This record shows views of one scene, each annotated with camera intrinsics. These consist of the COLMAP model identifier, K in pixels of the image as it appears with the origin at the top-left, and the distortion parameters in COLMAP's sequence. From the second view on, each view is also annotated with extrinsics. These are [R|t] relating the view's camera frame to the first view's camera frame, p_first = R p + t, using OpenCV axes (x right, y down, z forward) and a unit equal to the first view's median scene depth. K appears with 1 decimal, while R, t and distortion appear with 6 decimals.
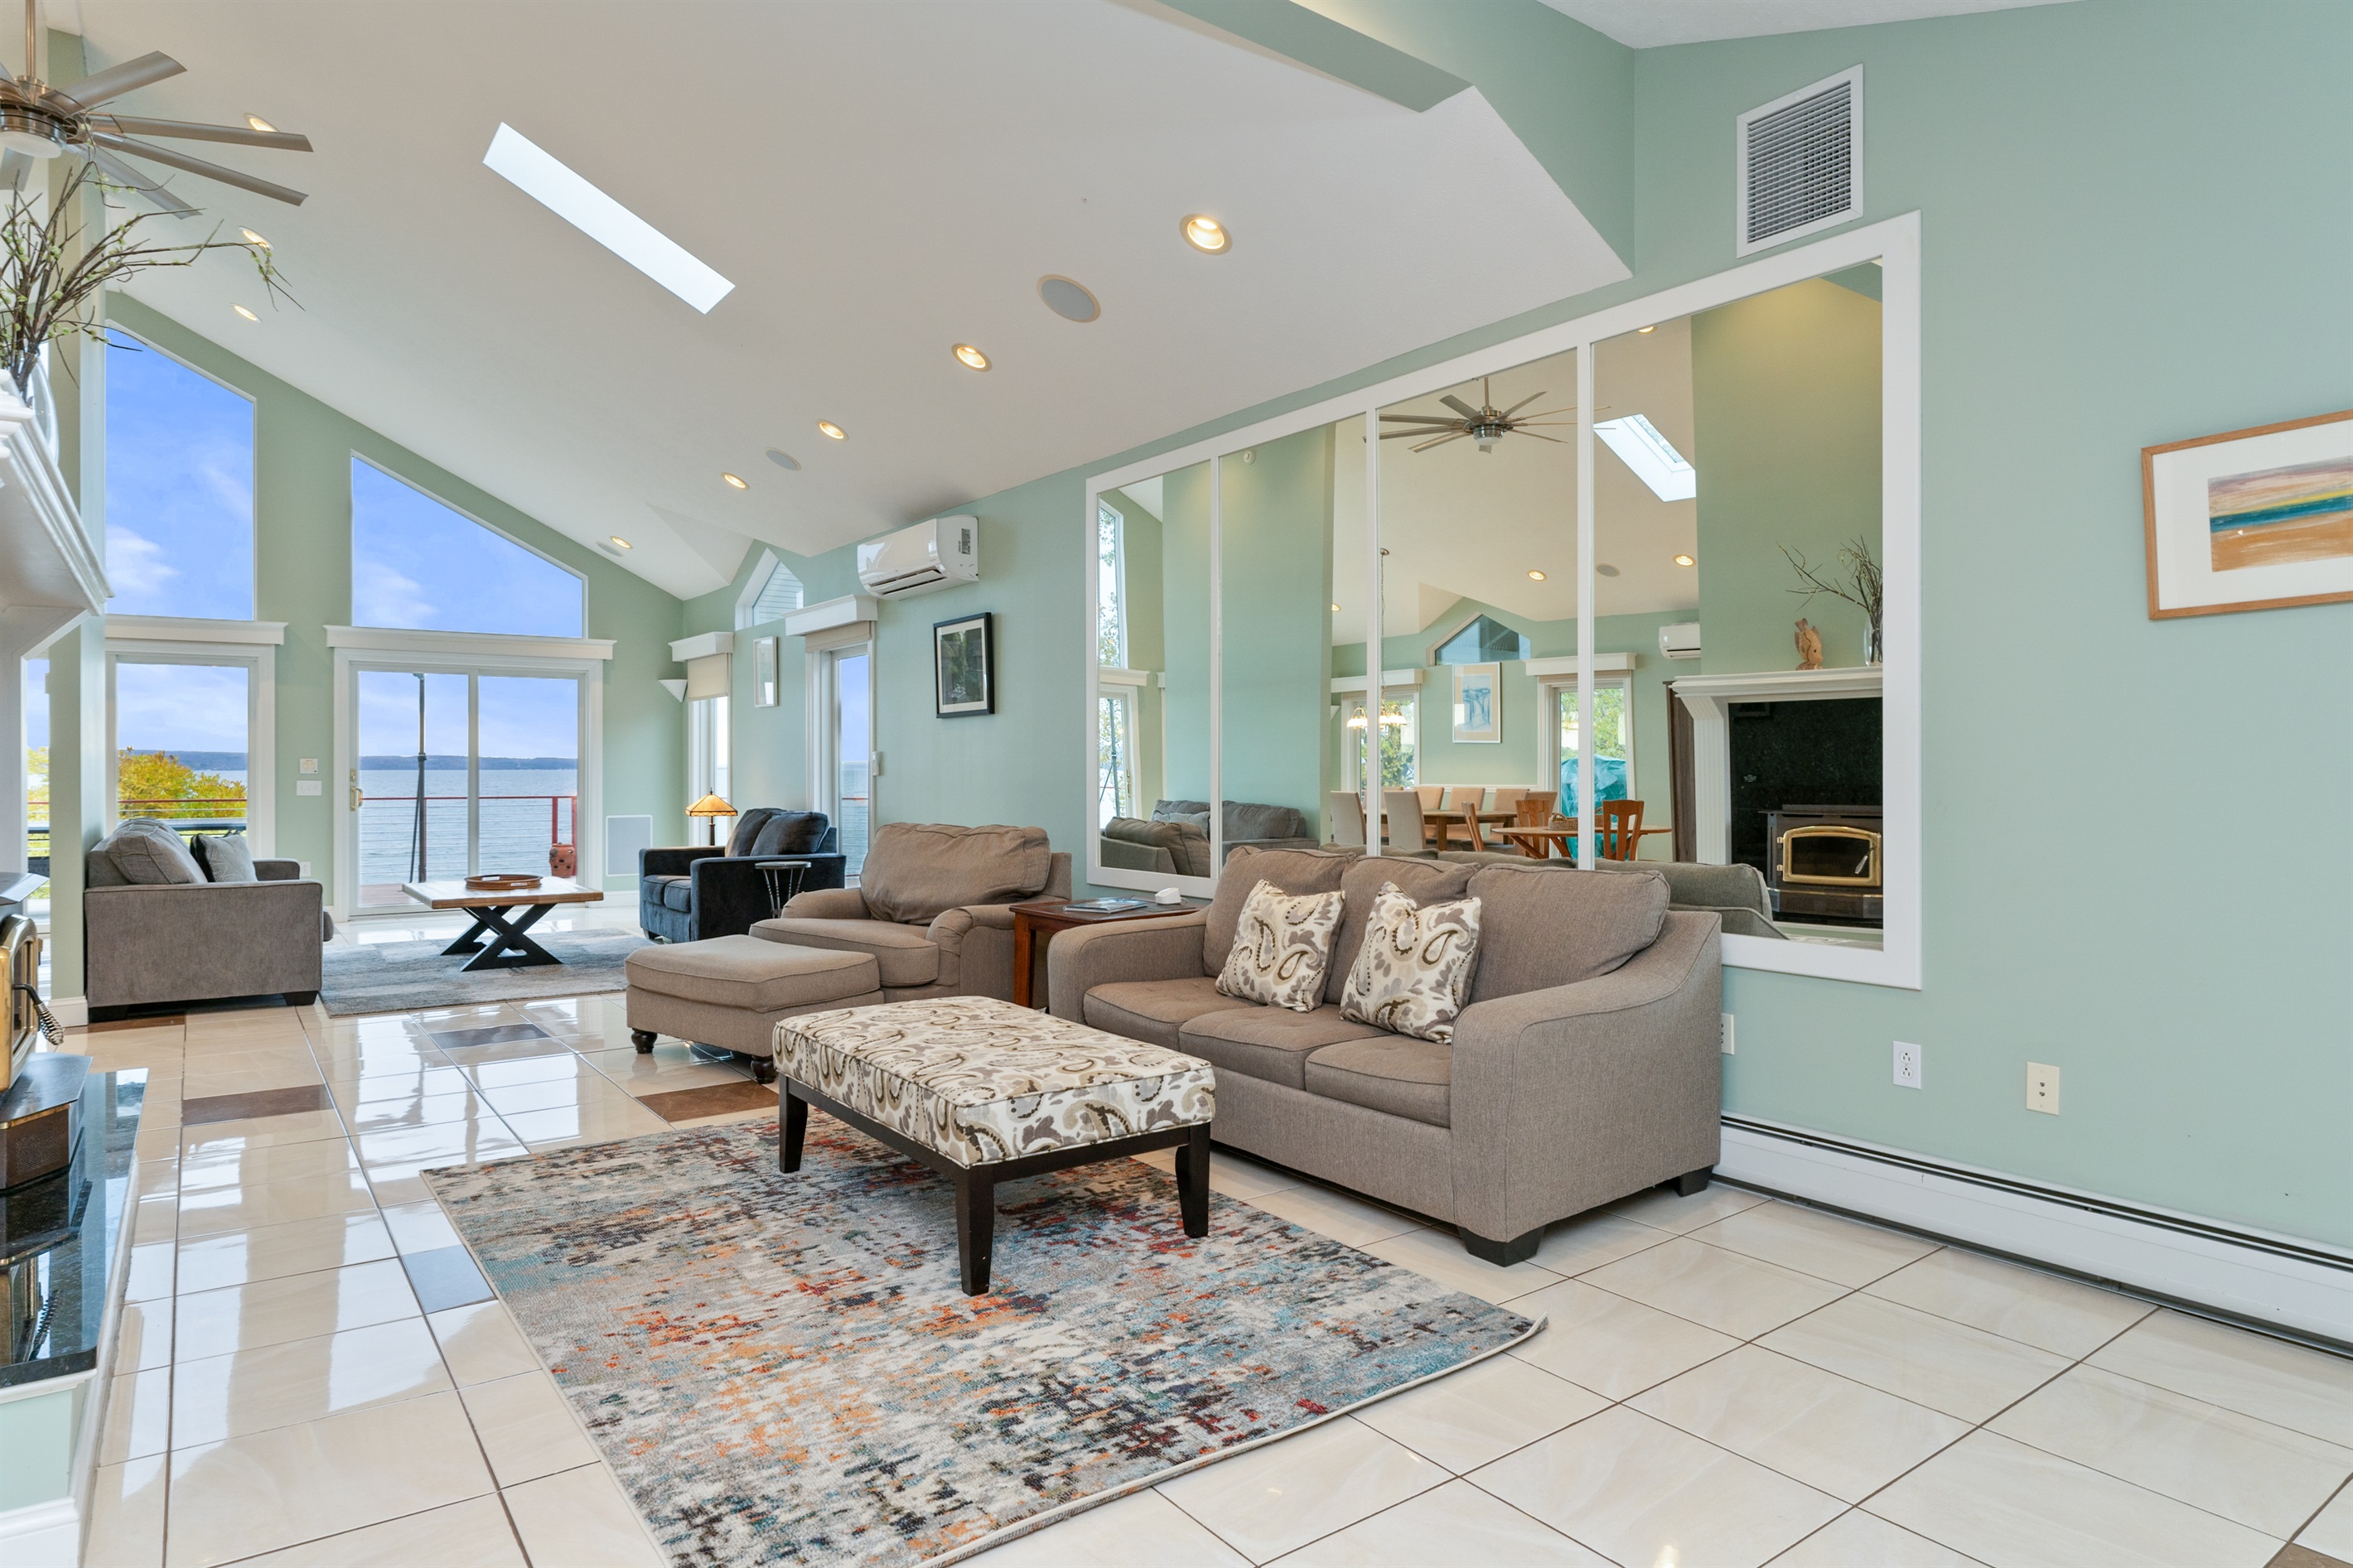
lens RADIAL K [[1339.0, 0, 1094.8], [0, 1339.0, 770.5], [0, 0, 1]] dist [0.004182, -0.003374]
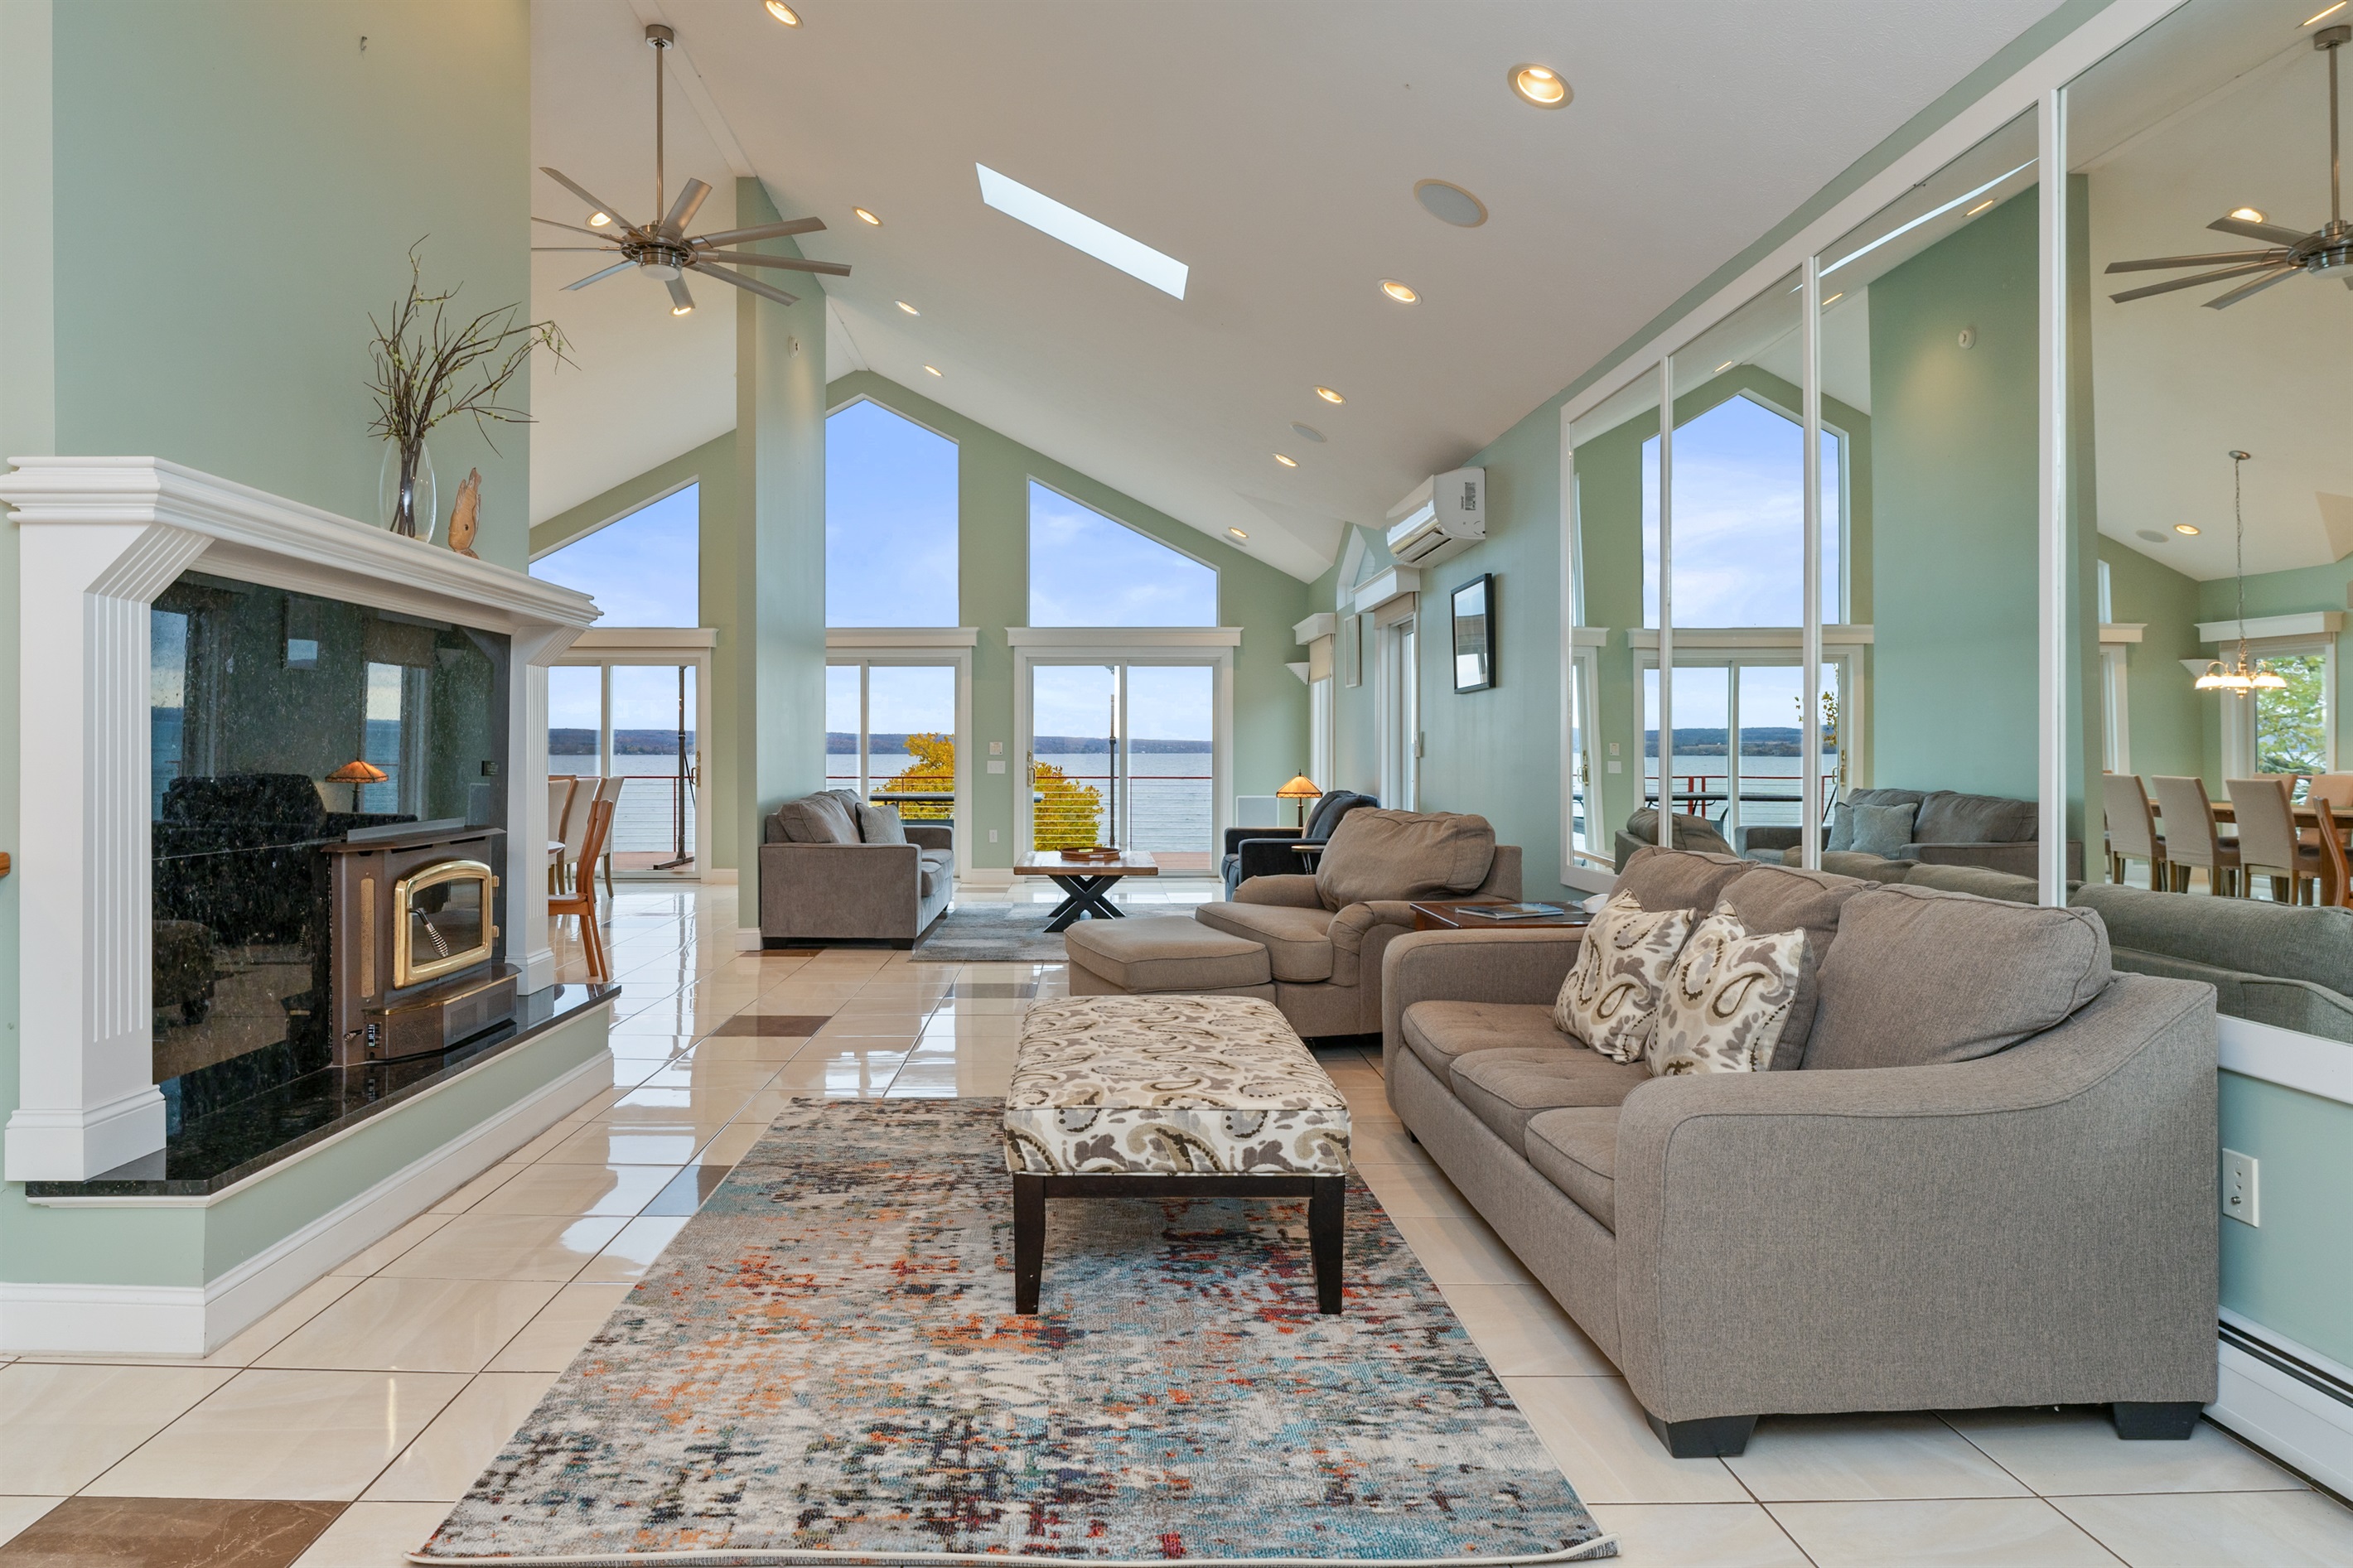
lens RADIAL K [[1339.0, 0, 1071.3], [0, 1339.0, 754.0], [0, 0, 1]] dist [0.004182, -0.003374]
pose [[0.819403, 0.000404, -0.573218, 0.332754], [0.000094, 1.000000, 0.000839, 0.001813], [0.573218, -0.000741, 0.819403, 0.182425]]
